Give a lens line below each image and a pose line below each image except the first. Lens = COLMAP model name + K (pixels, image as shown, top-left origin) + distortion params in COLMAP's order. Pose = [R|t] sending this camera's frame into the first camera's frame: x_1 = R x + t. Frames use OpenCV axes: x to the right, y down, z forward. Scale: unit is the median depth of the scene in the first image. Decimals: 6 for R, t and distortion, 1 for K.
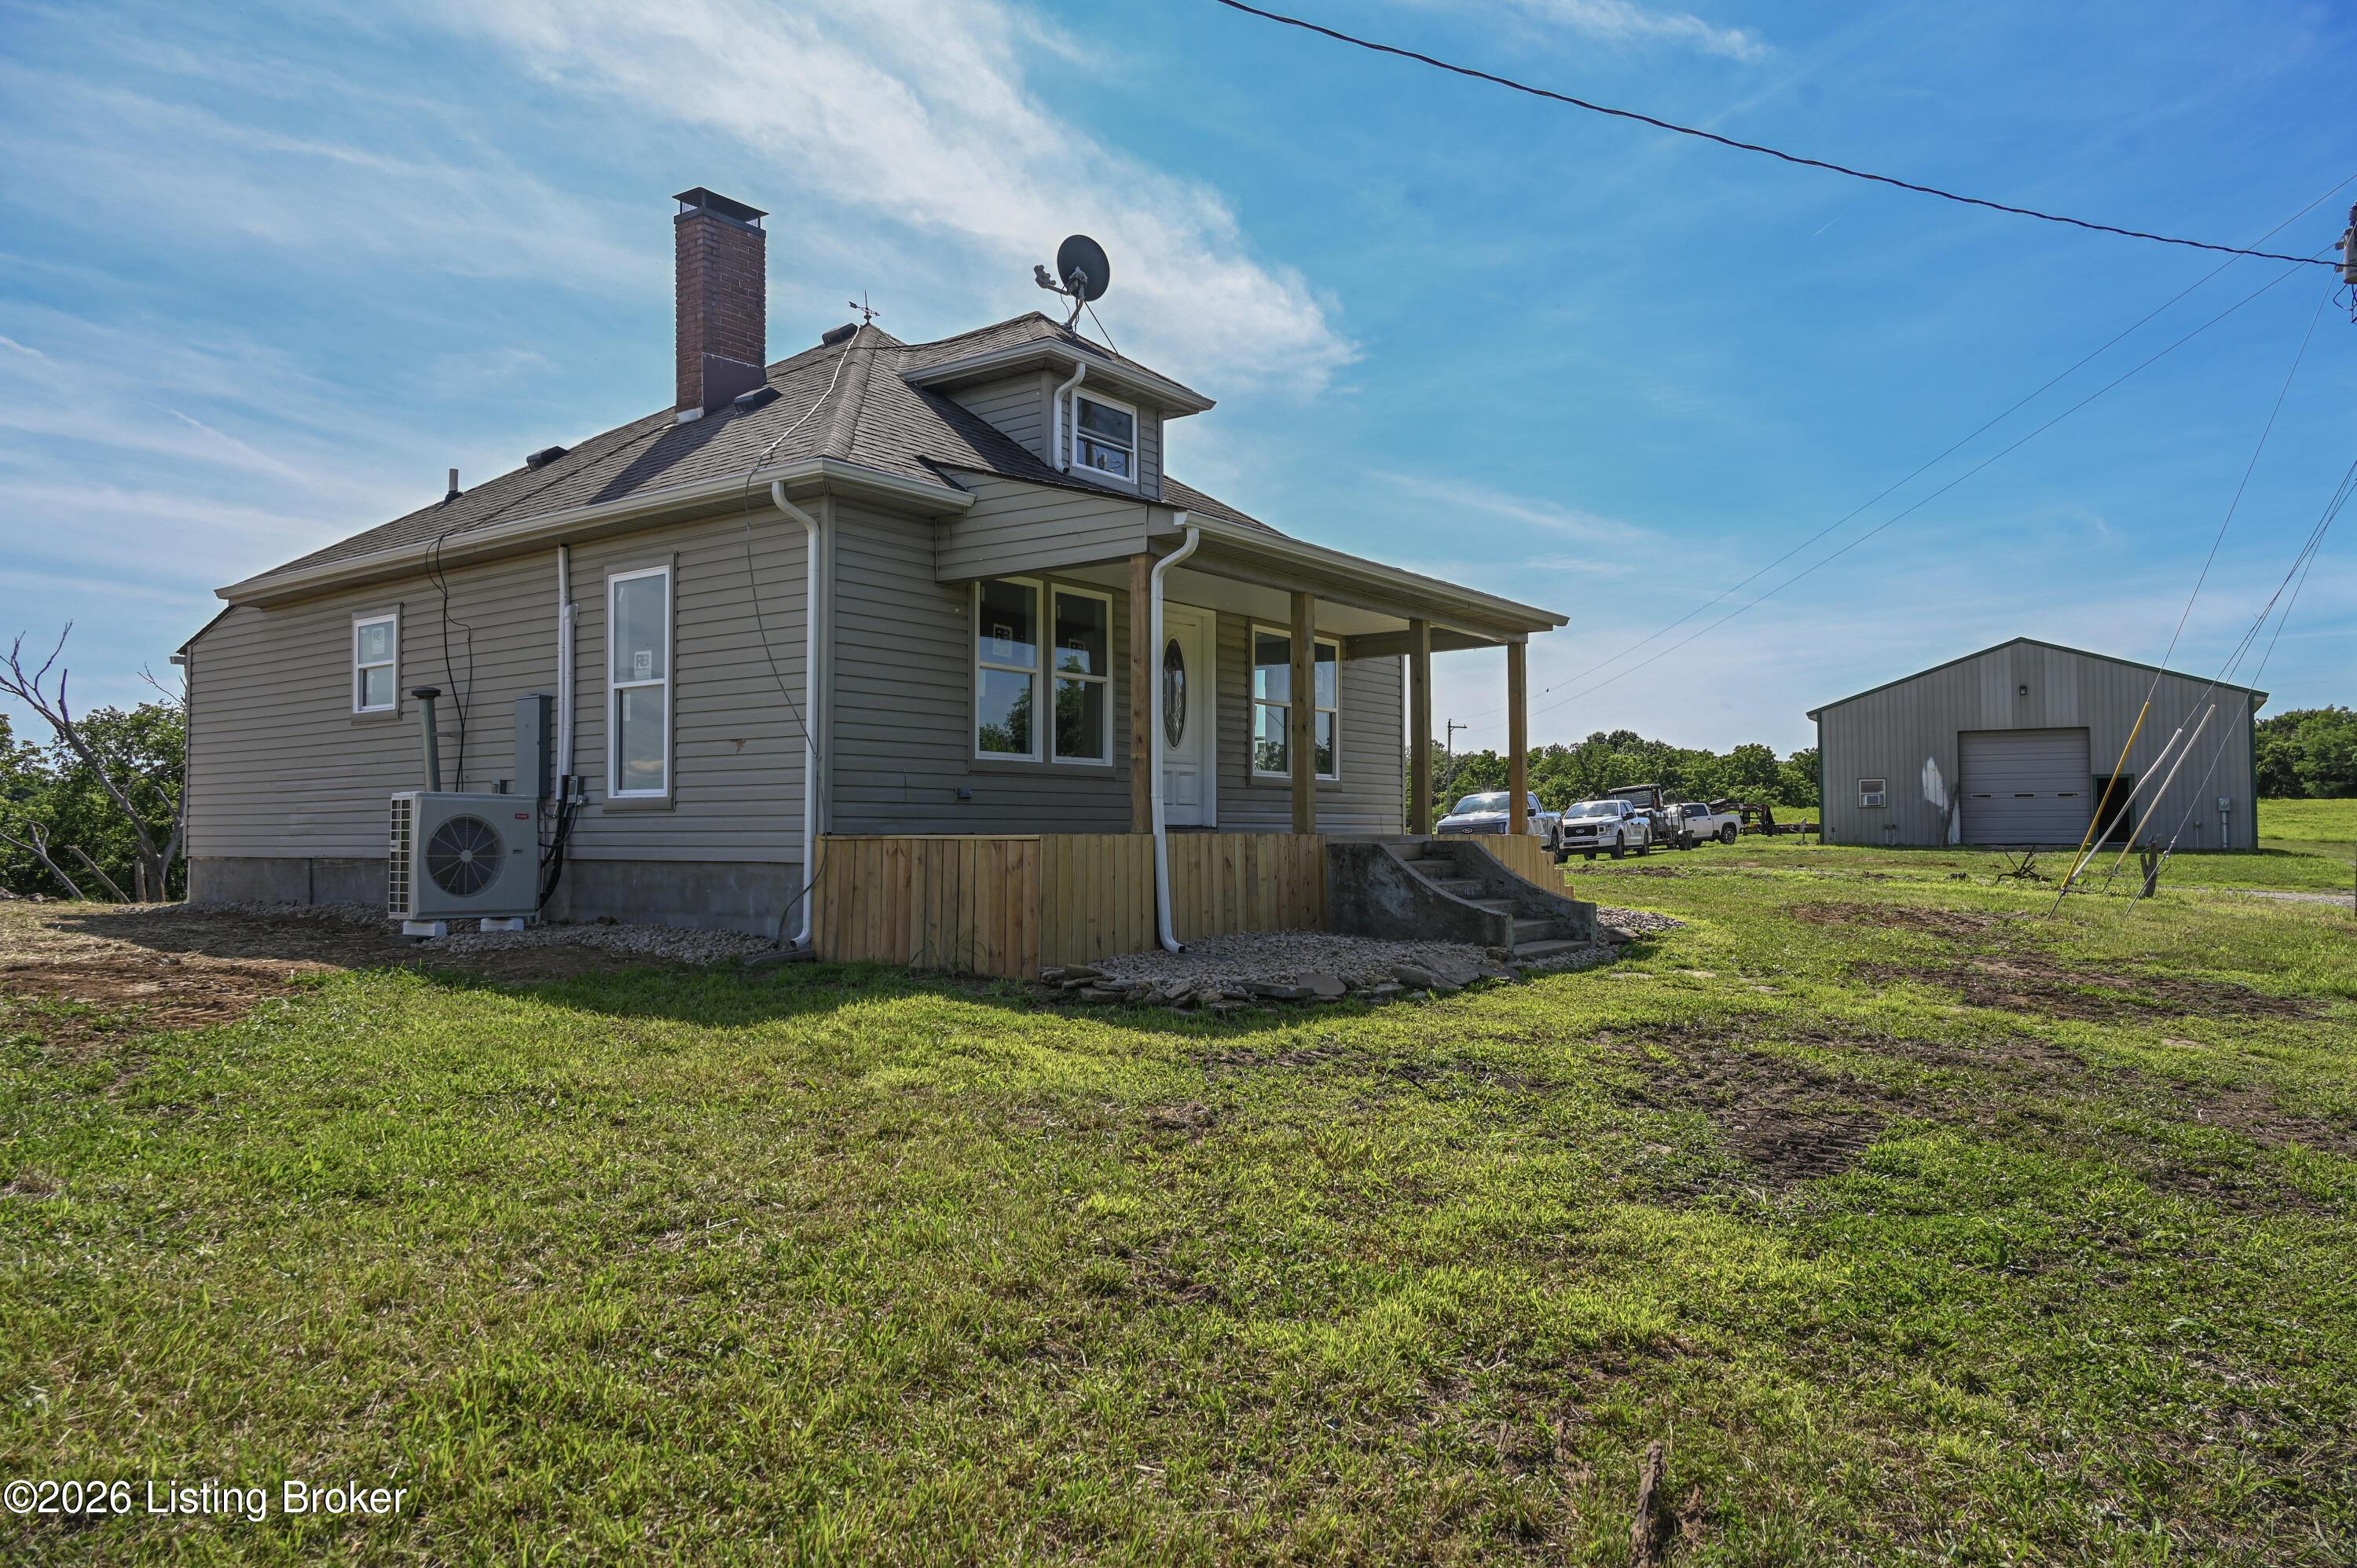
lens RADIAL K [[1563.9, 0, 1192.6], [0, 1563.9, 734.0], [0, 0, 1]] dist [0.000138, -0.000351]
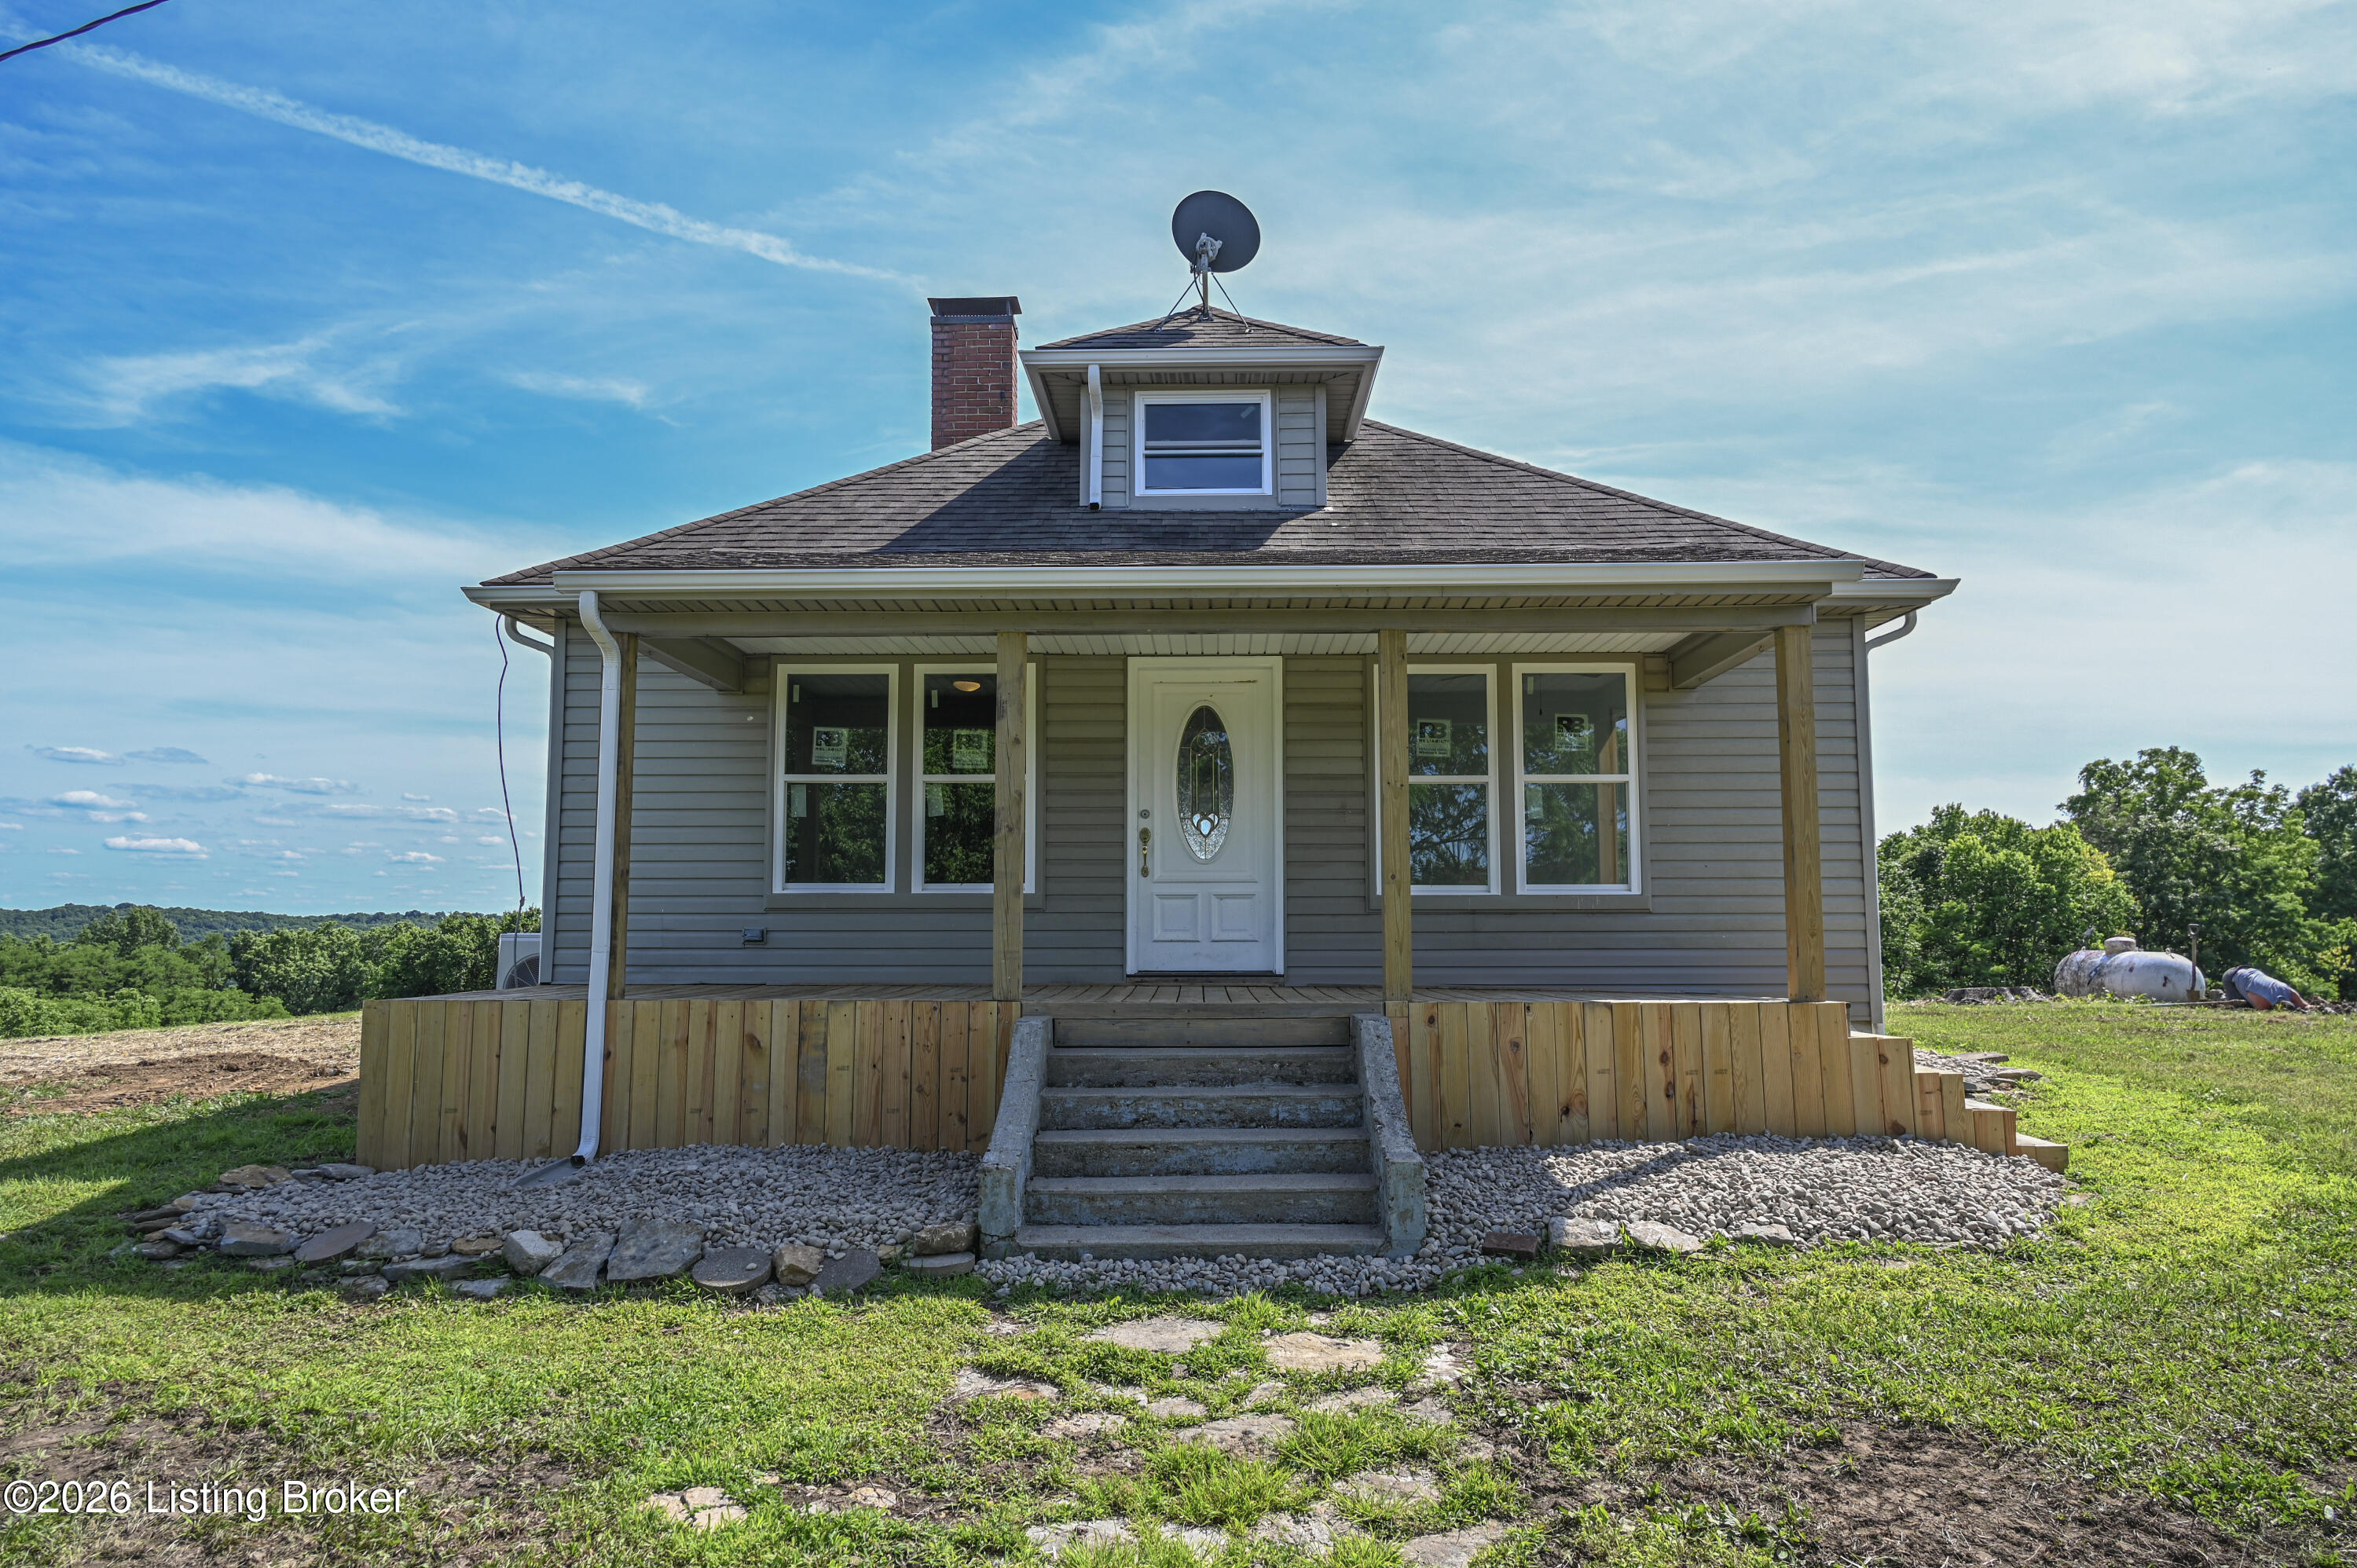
lens RADIAL K [[1563.9, 0, 1304.9], [0, 1563.9, 747.0], [0, 0, 1]] dist [0.000138, -0.000351]
pose [[0.566357, -0.087022, -0.819553, 0.490758], [0.052563, 0.996199, -0.069455, 0.007869], [0.822482, -0.003741, 0.568778, 0.525404]]
